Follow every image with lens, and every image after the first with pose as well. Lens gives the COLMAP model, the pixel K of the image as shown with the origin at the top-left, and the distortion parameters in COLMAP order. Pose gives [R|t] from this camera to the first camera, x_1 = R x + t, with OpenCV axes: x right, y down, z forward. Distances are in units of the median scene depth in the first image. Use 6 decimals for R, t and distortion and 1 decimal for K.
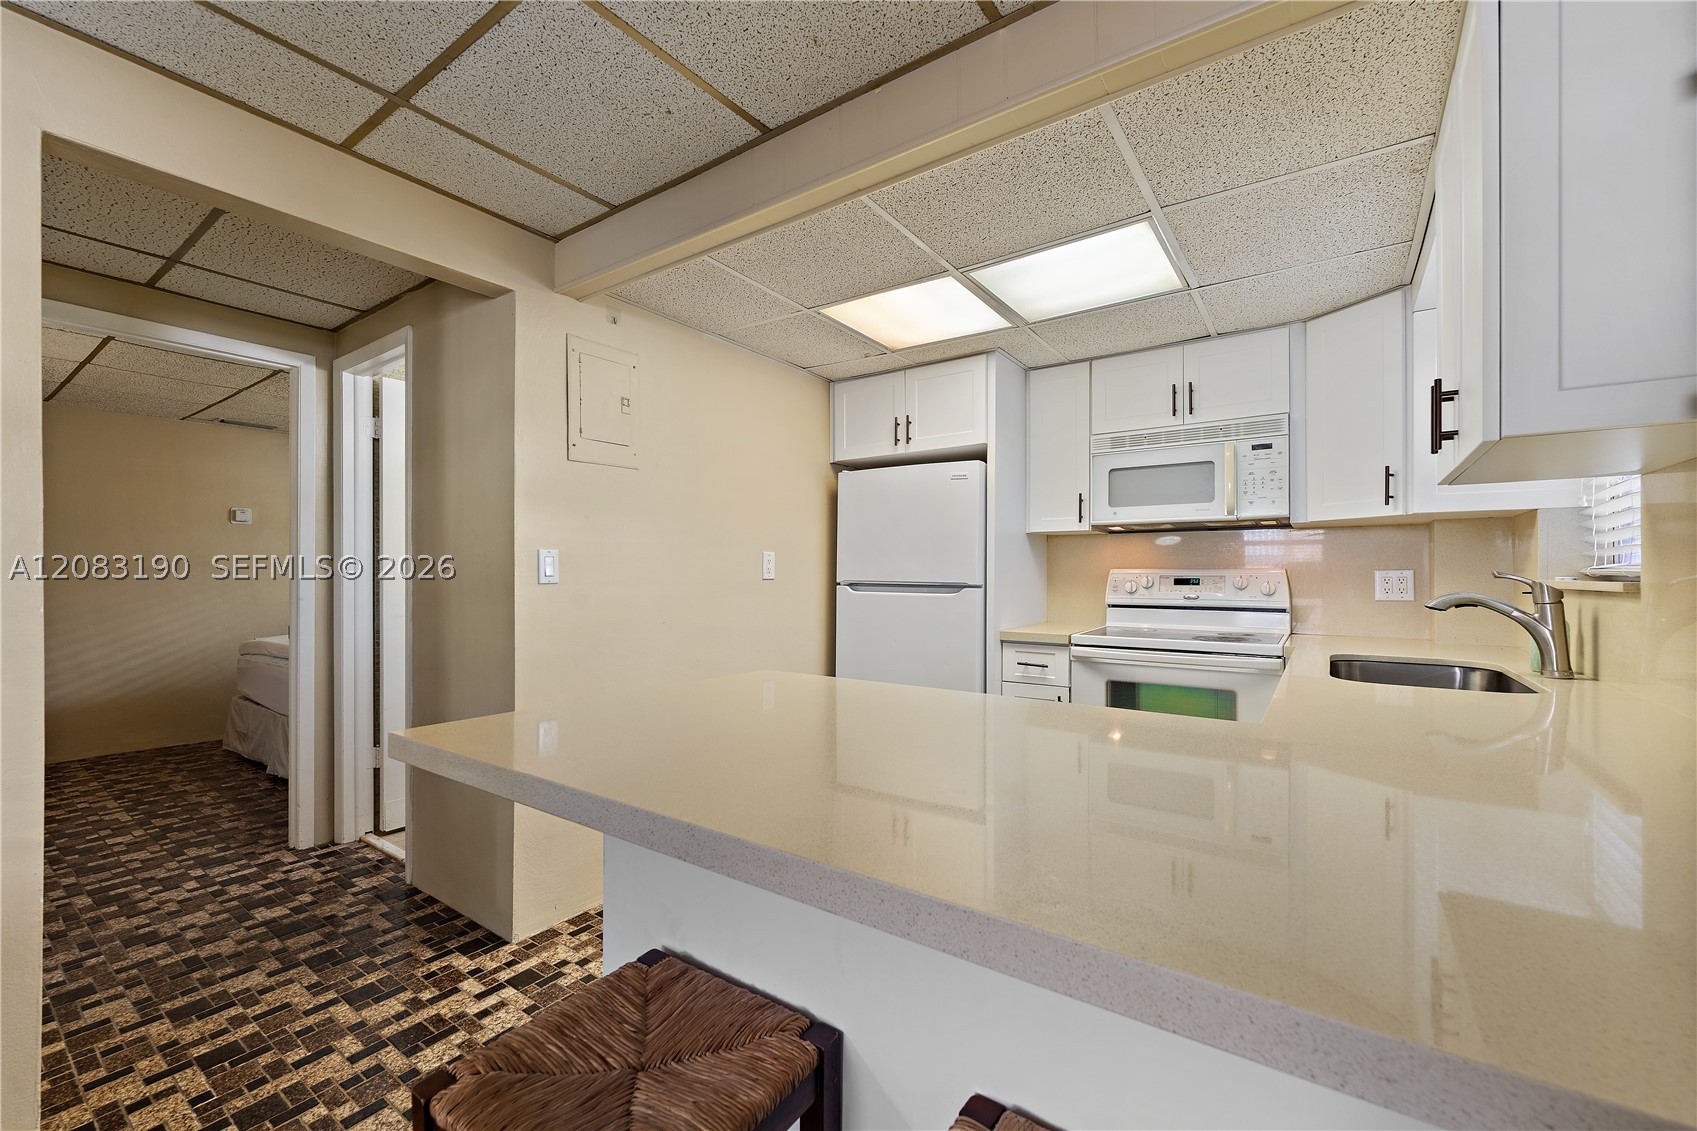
lens RADIAL K [[689.7, 0, 843.5], [0, 689.7, 571.7], [0, 0, 1]] dist [-0.000294, -0.000205]
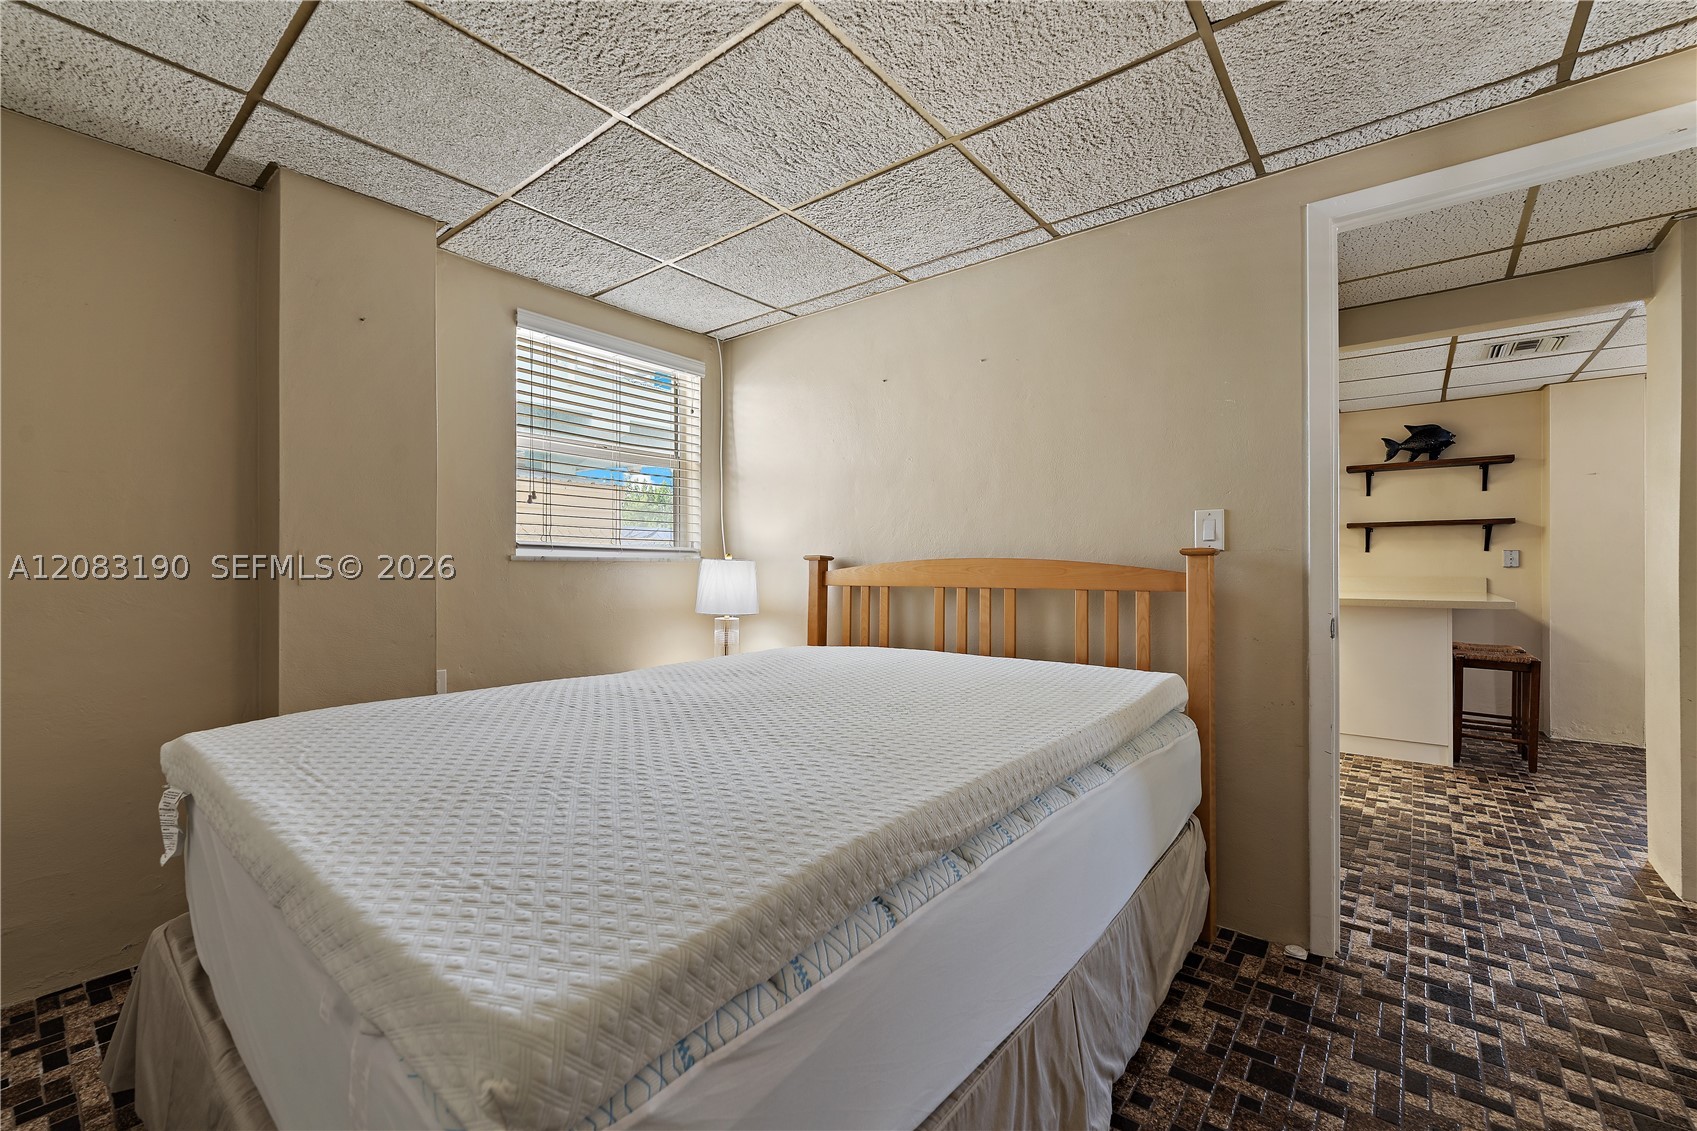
lens RADIAL K [[706.3, 0, 847.2], [0, 706.3, 566.1], [0, 0, 1]] dist [0.001946, 0.000991]
pose [[0.057413, 0.003607, 0.998344, -1.619179], [-0.003330, 0.999989, -0.003422, 0.037440], [-0.998345, -0.003128, 0.057424, 1.539965]]
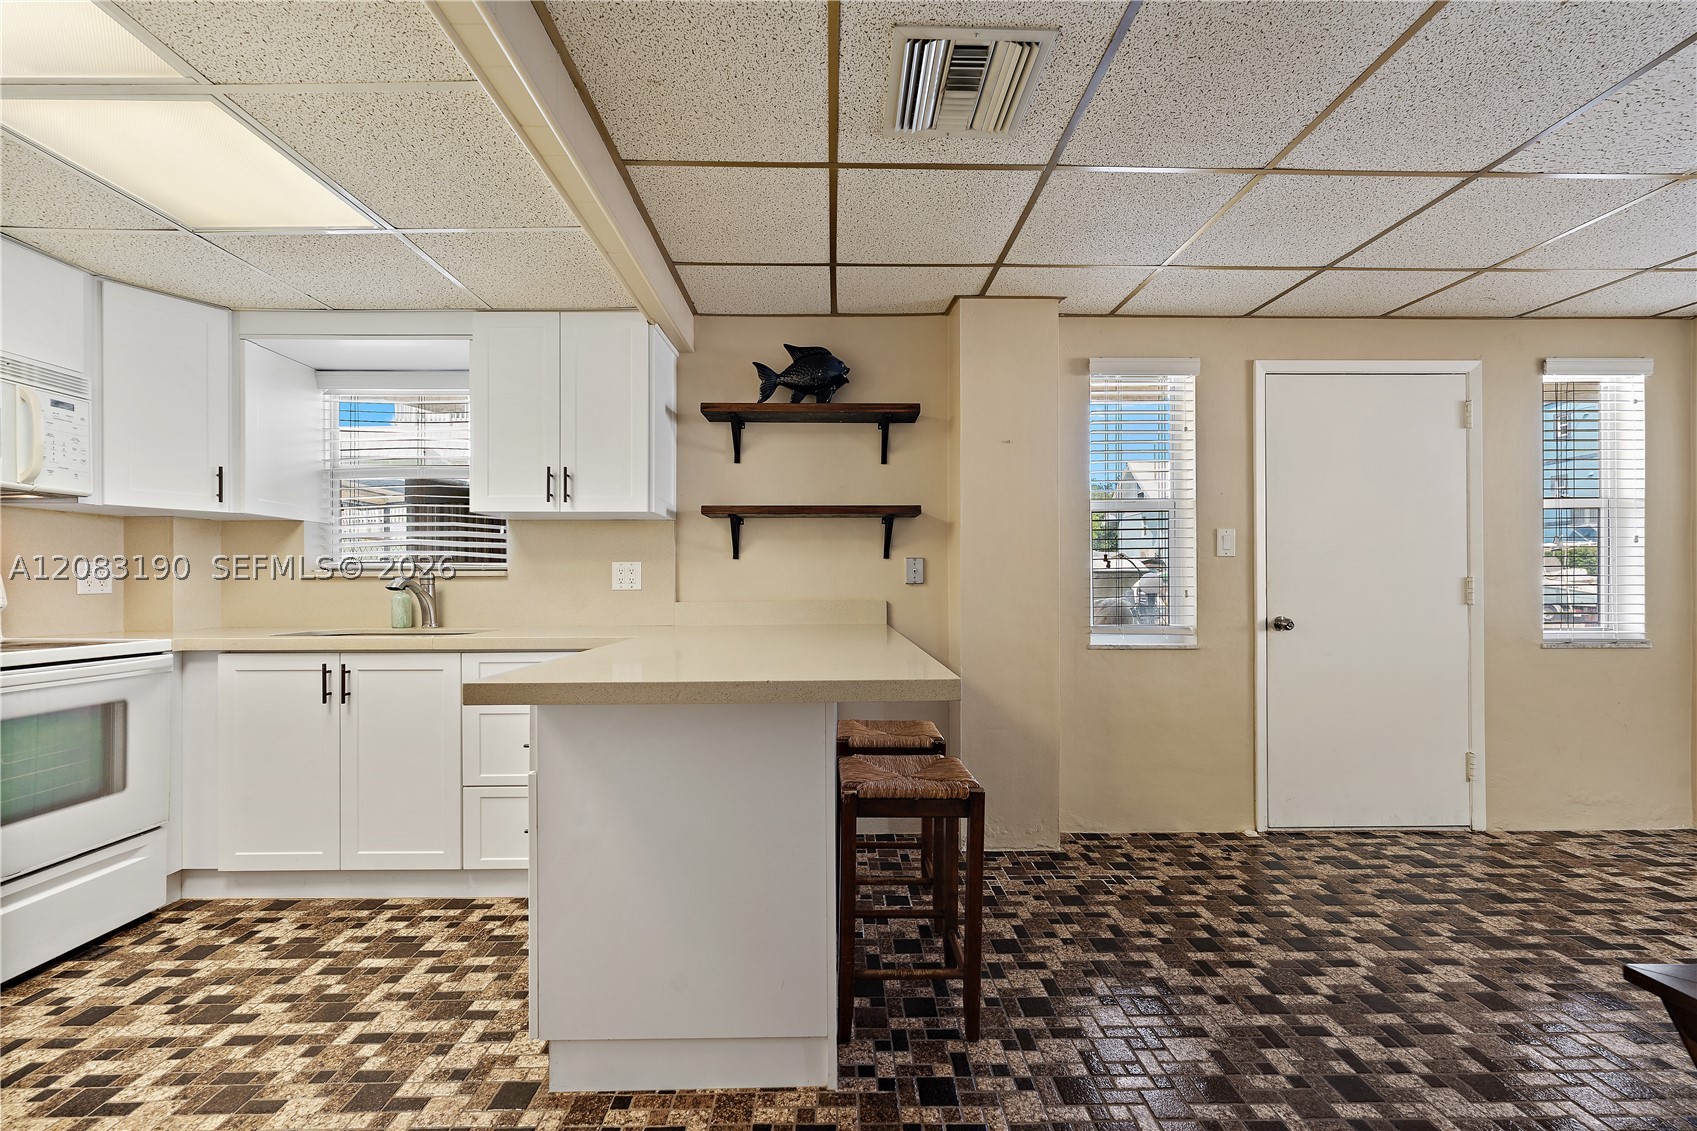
lens RADIAL K [[691.7, 0, 844.1], [0, 691.7, 584.0], [0, 0, 1]] dist [-0.001122, -0.000045]
pose [[-0.591320, 0.002161, 0.806434, -0.590506], [-0.000021, 0.999996, -0.002695, 0.031334], [-0.806437, -0.001611, -0.591317, 0.737161]]
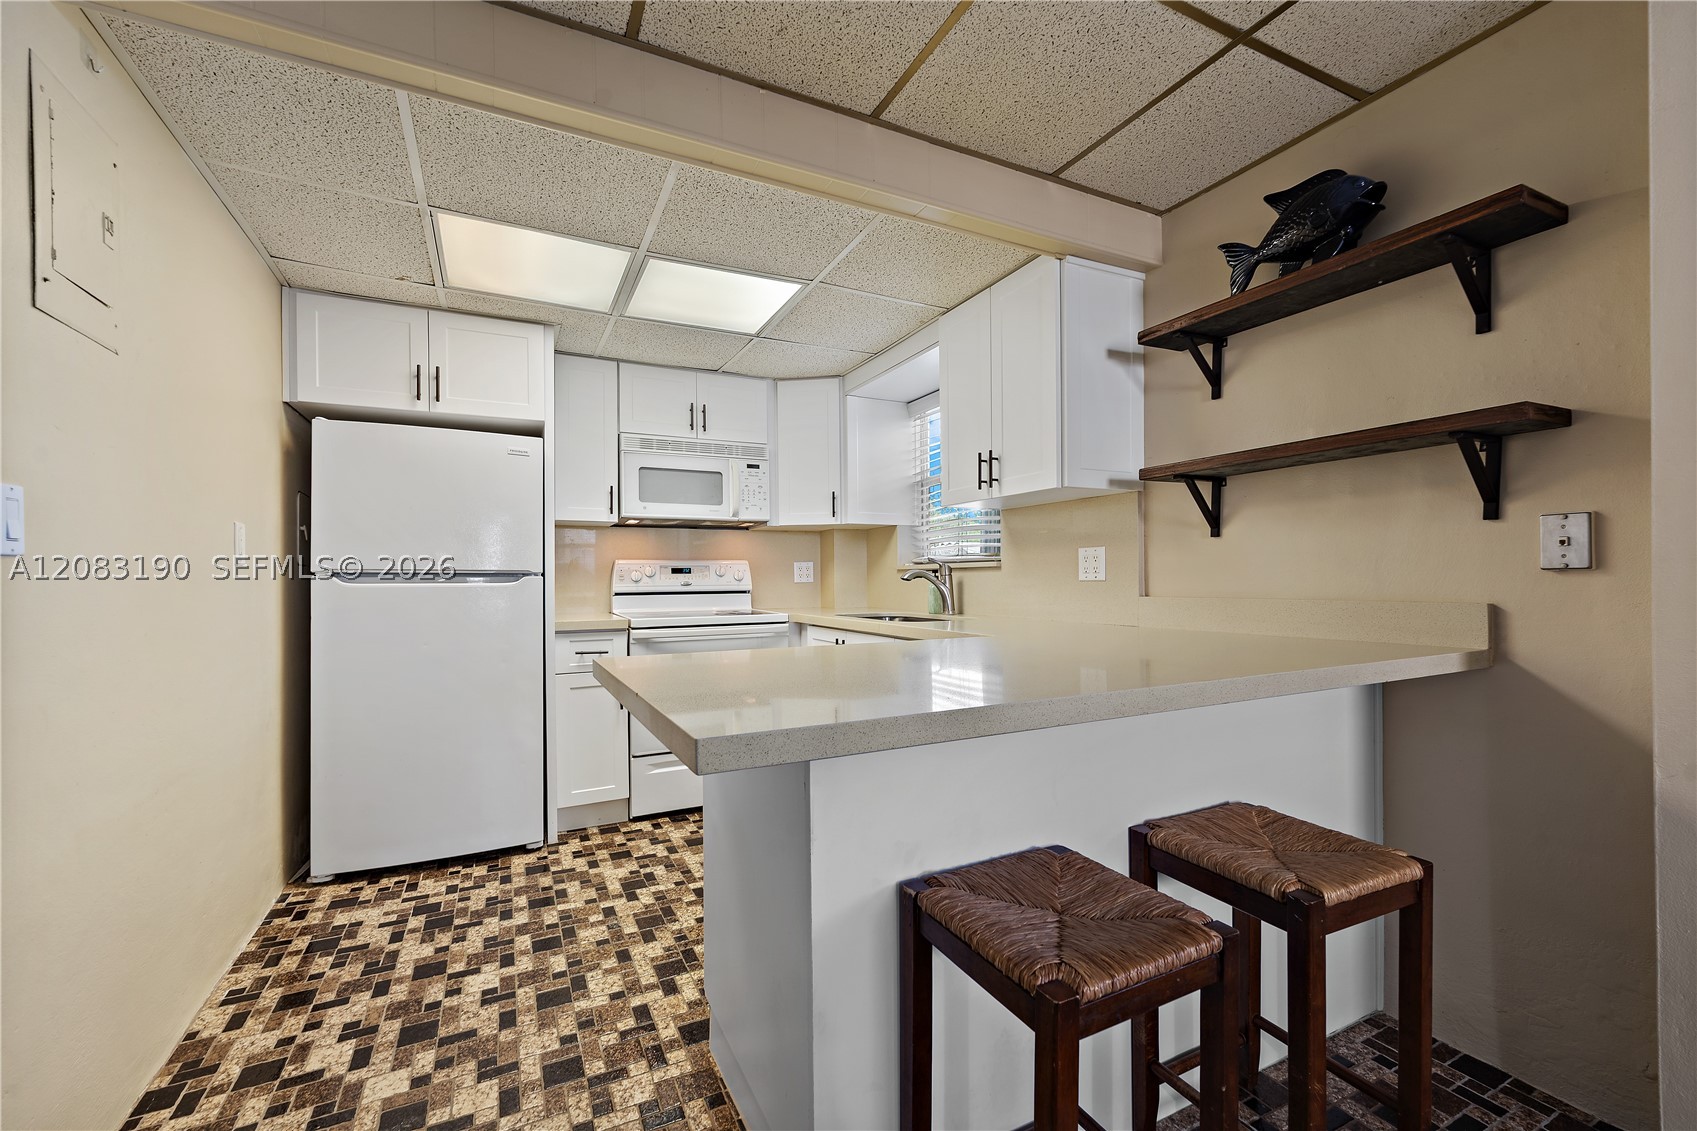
lens RADIAL K [[694.4, 0, 841.4], [0, 694.4, 575.7], [0, 0, 1]] dist [-0.000075, -0.000921]
pose [[0.477444, -0.002662, 0.878658, -0.477502], [0.006689, 0.999977, -0.000606, 0.029425], [-0.878637, 0.006166, 0.477451, 0.219953]]
